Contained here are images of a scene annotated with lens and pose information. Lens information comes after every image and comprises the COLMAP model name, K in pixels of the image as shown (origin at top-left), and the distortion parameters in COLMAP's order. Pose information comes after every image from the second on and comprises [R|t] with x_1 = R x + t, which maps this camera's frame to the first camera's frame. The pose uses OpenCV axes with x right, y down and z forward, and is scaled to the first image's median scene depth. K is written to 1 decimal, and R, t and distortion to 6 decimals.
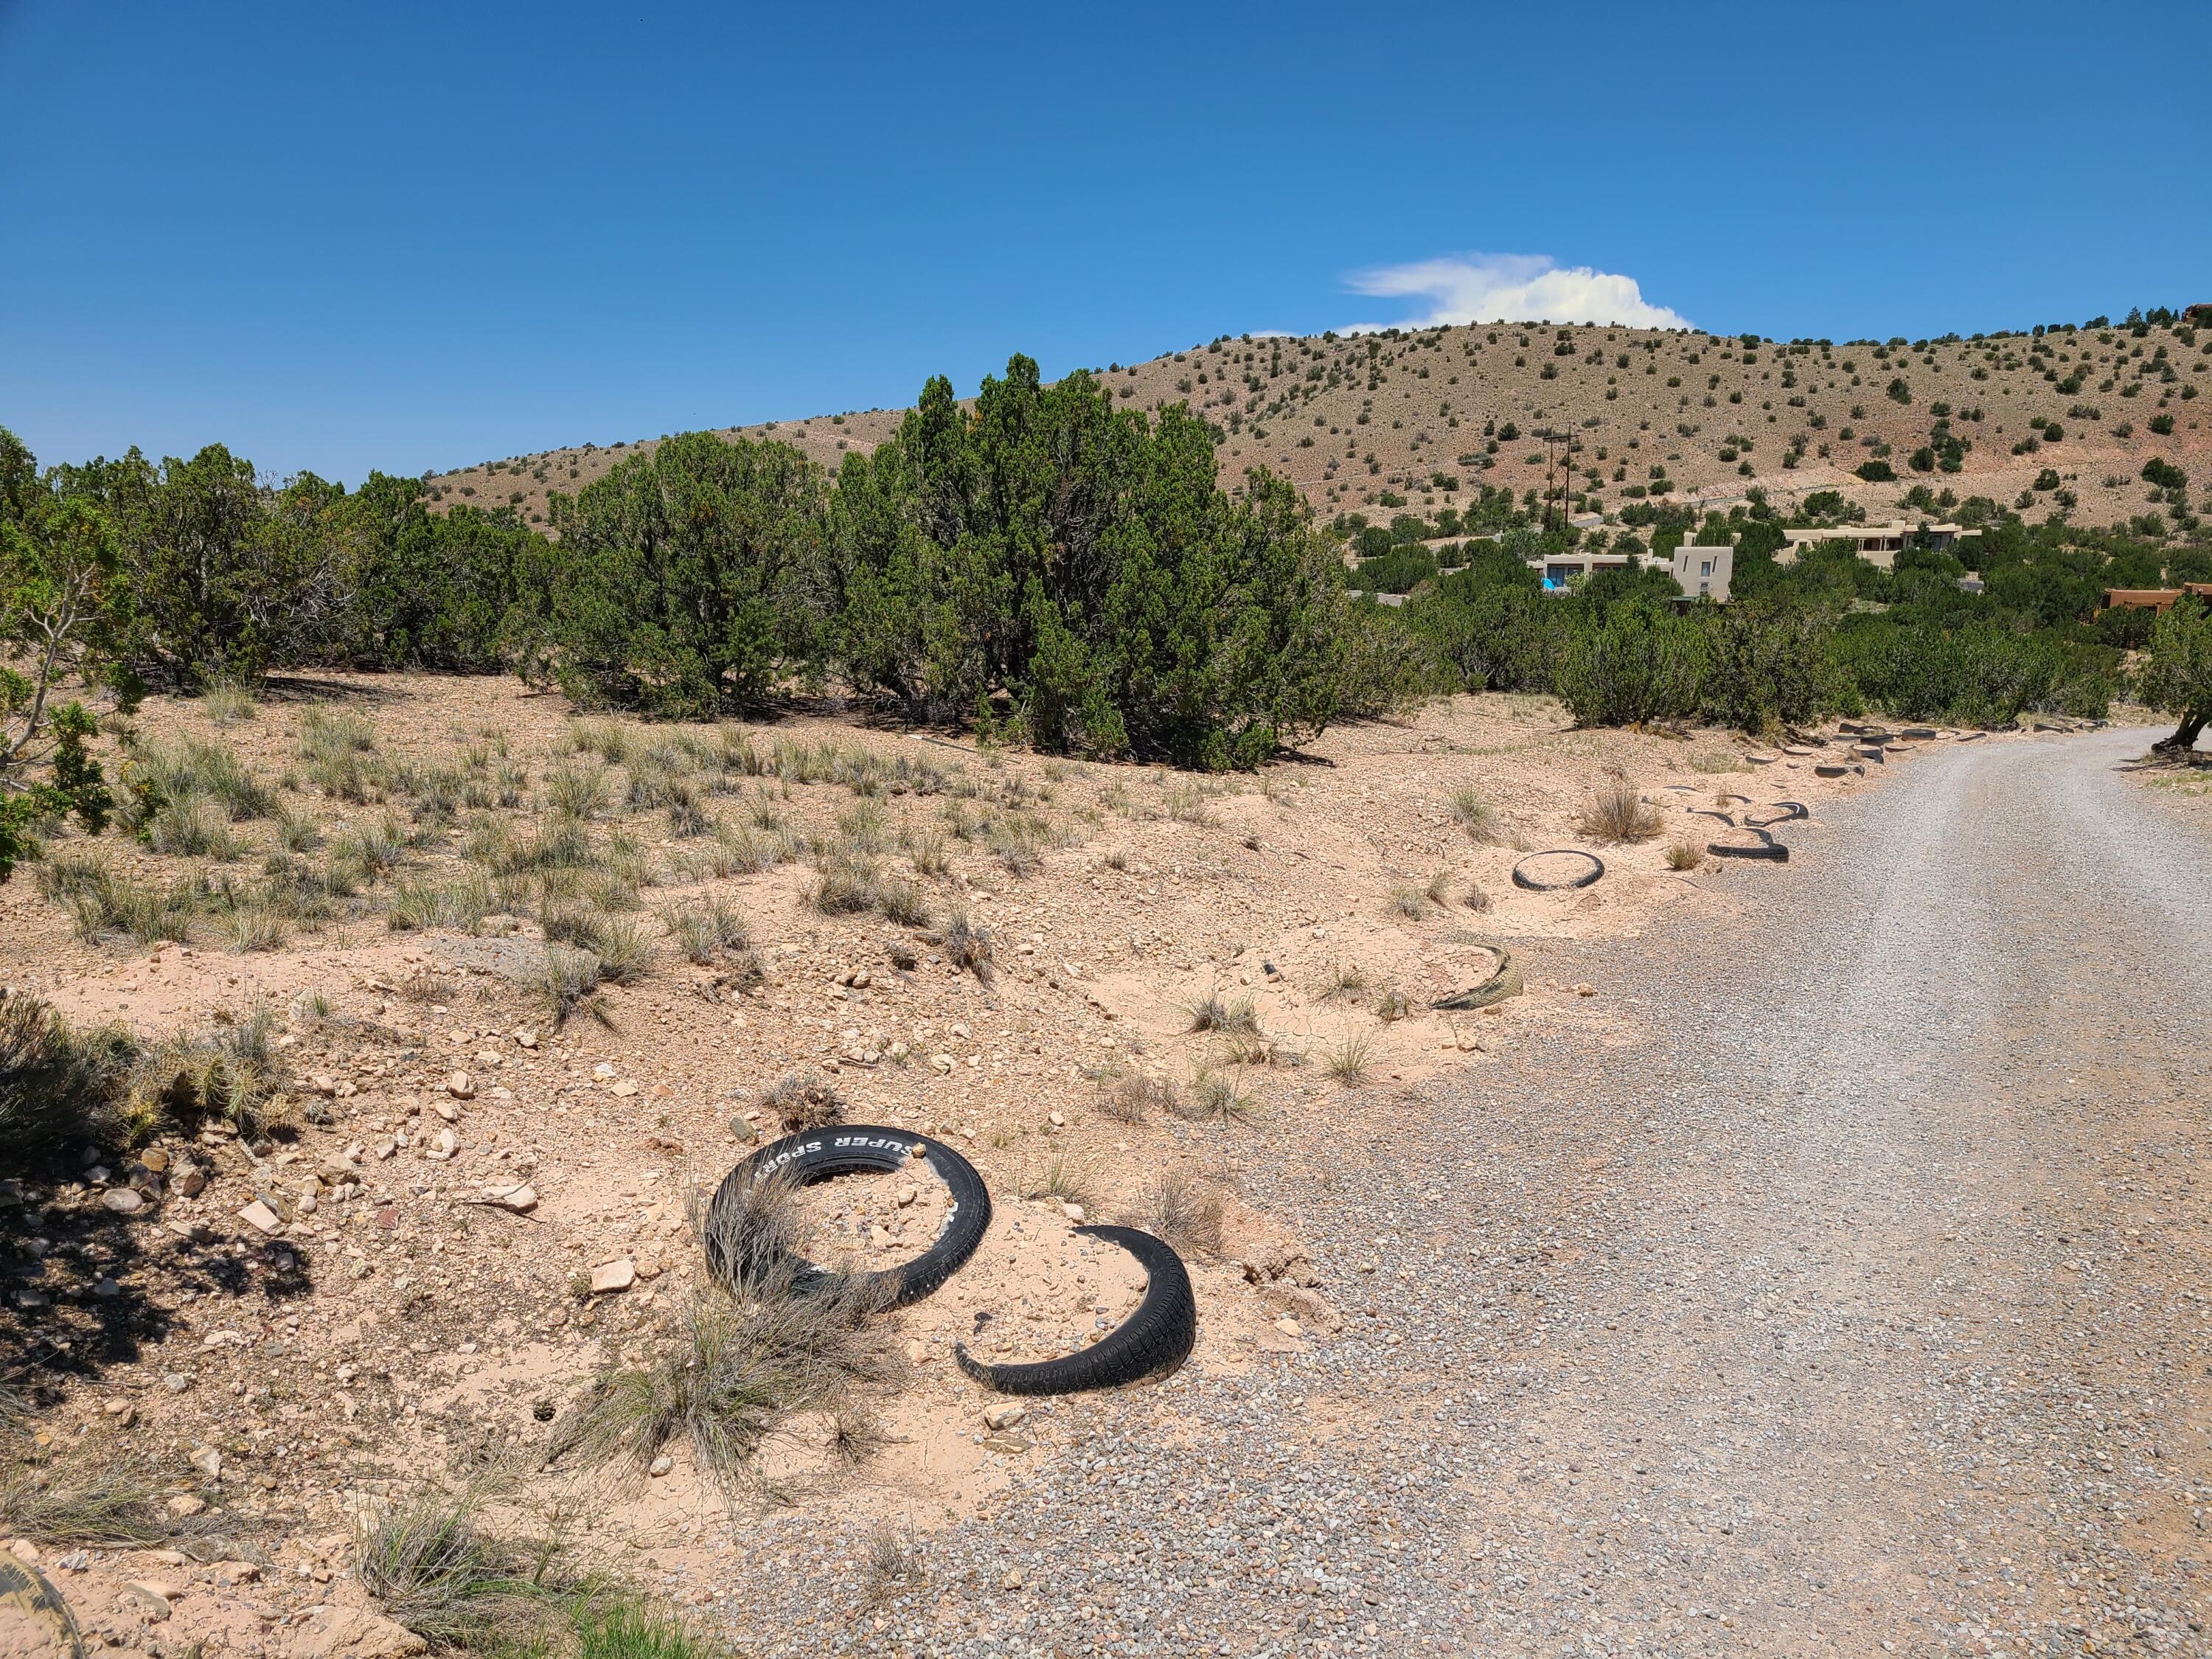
lens RADIAL K [[1671.0, 0, 1120.4], [0, 1671.0, 842.3], [0, 0, 1]] dist [0.065373, -0.054205]
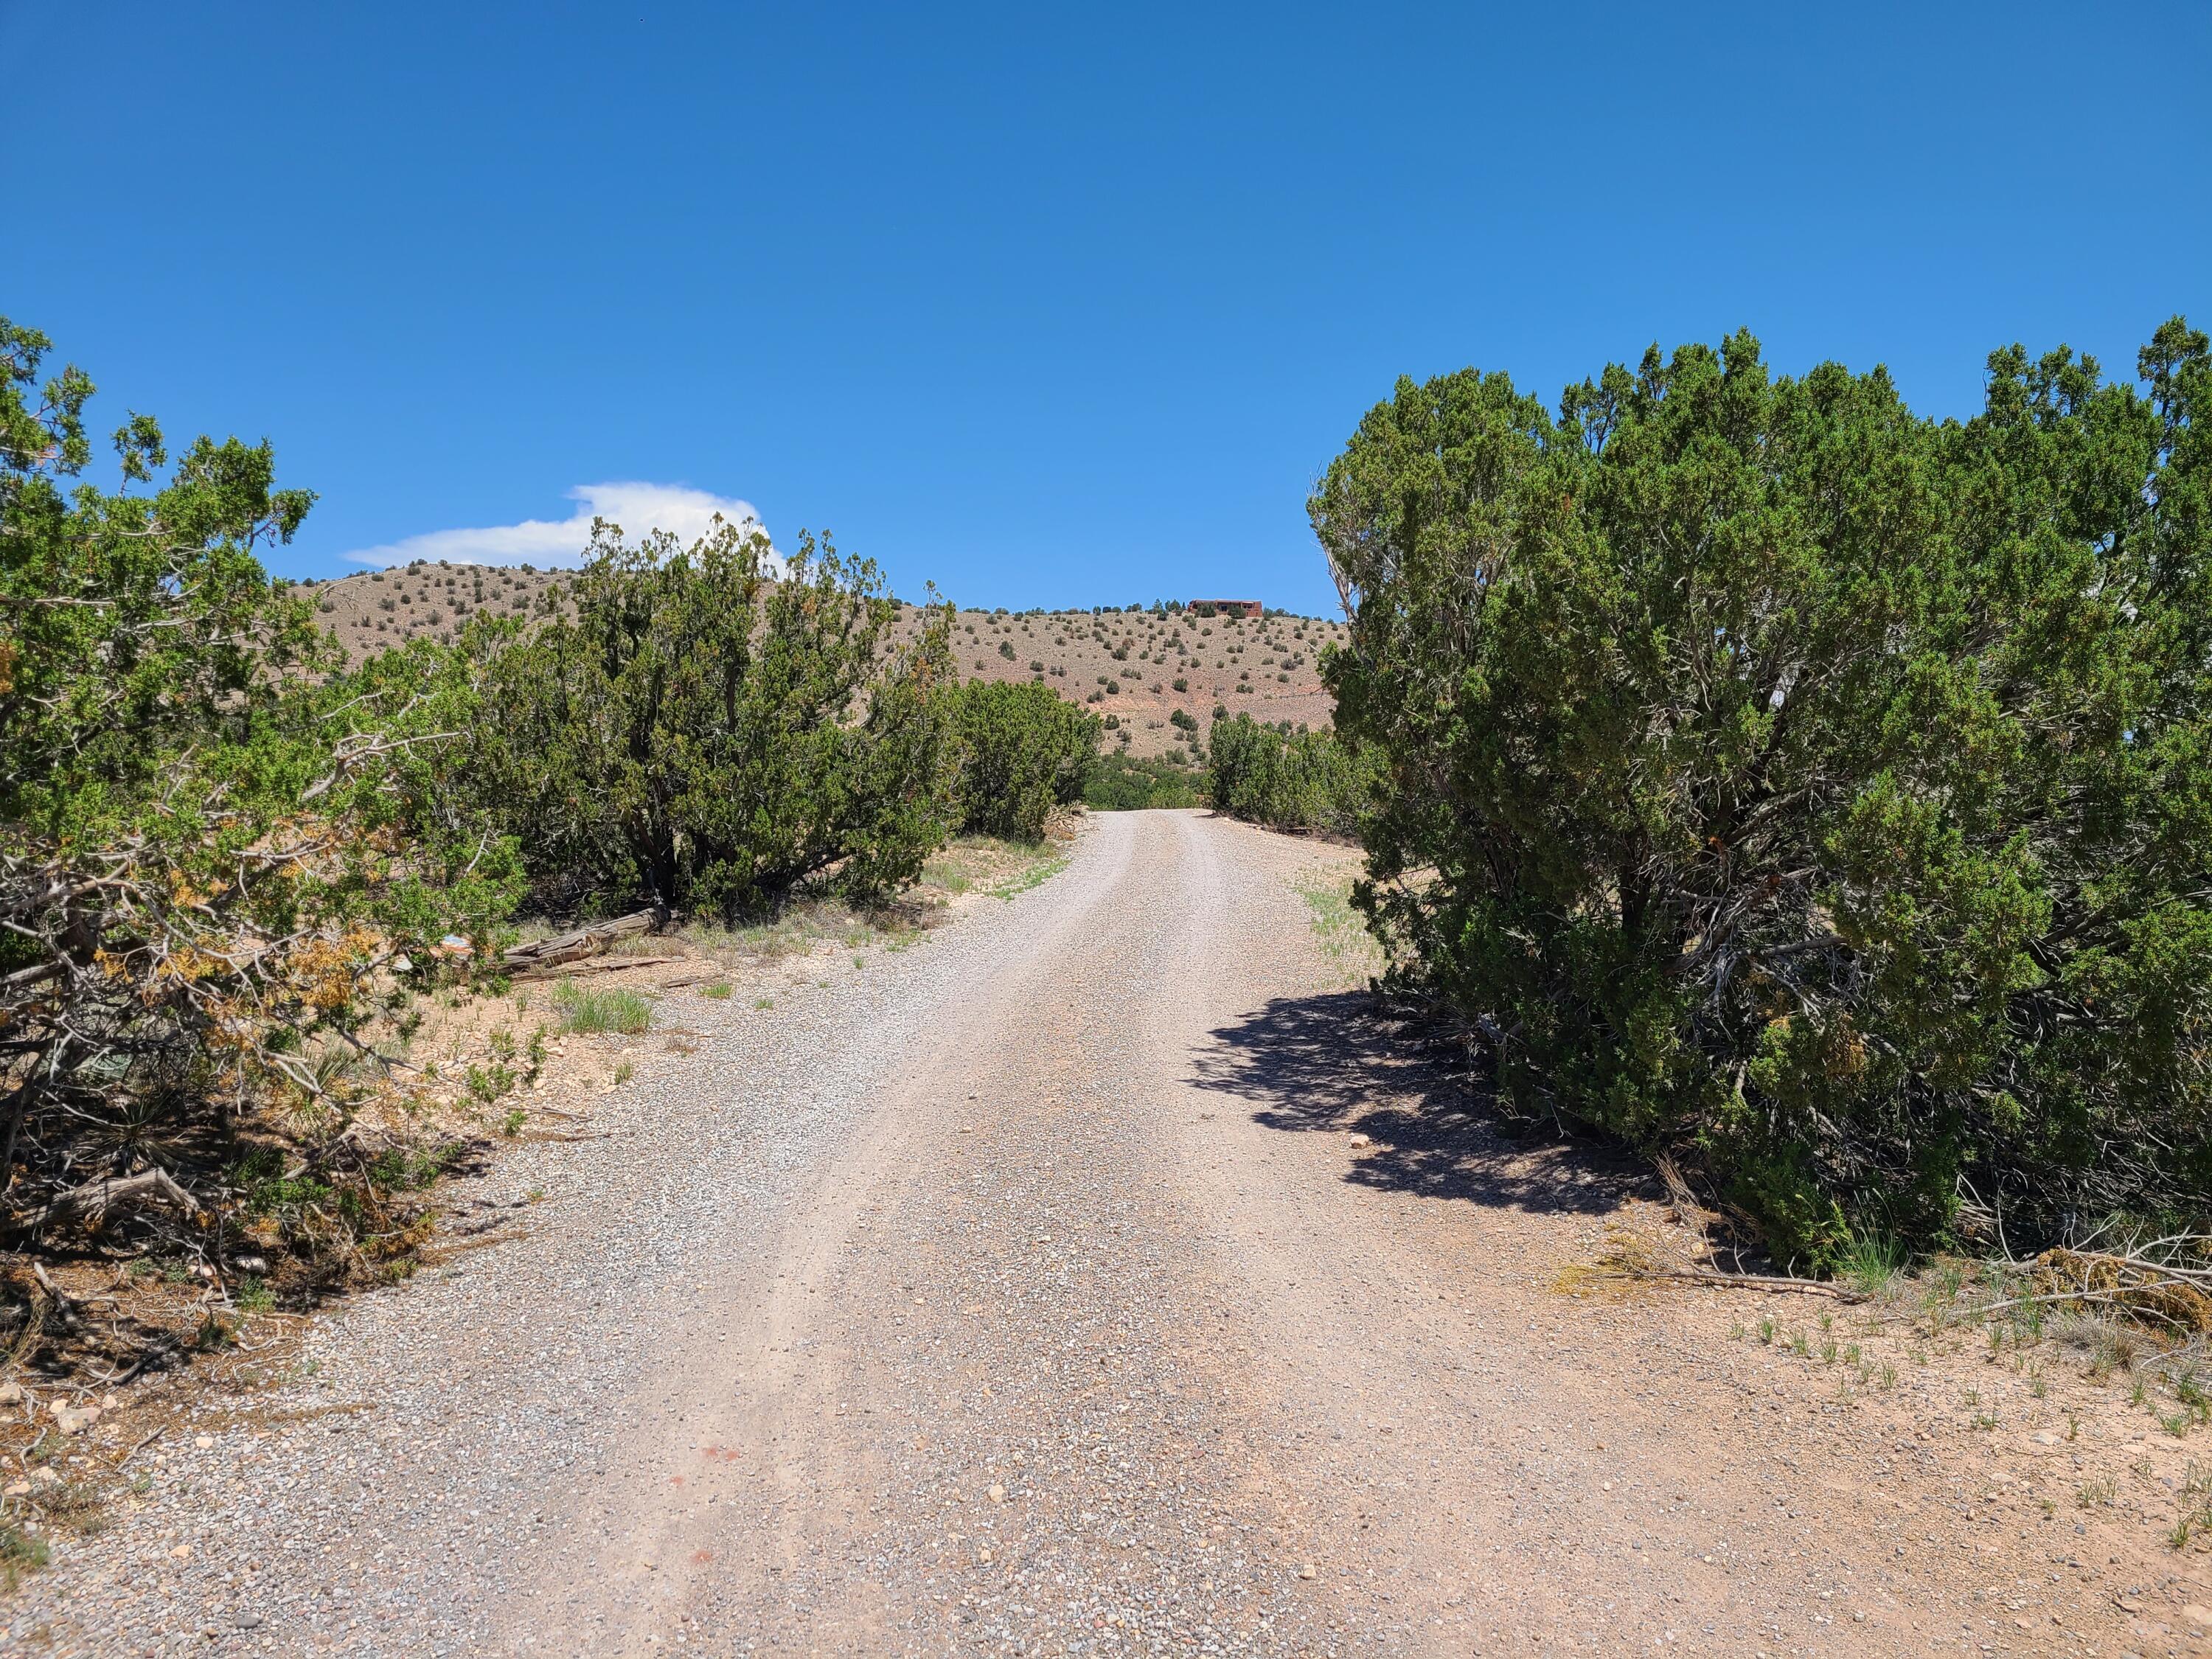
lens RADIAL K [[1671.0, 0, 1096.9], [0, 1671.0, 825.3], [0, 0, 1]] dist [0.065373, -0.054205]
pose [[0.884328, -0.001590, 0.466864, -0.075427], [0.065144, 0.990632, -0.120020, 0.023696], [-0.462299, 0.136550, 0.876147, -0.131606]]
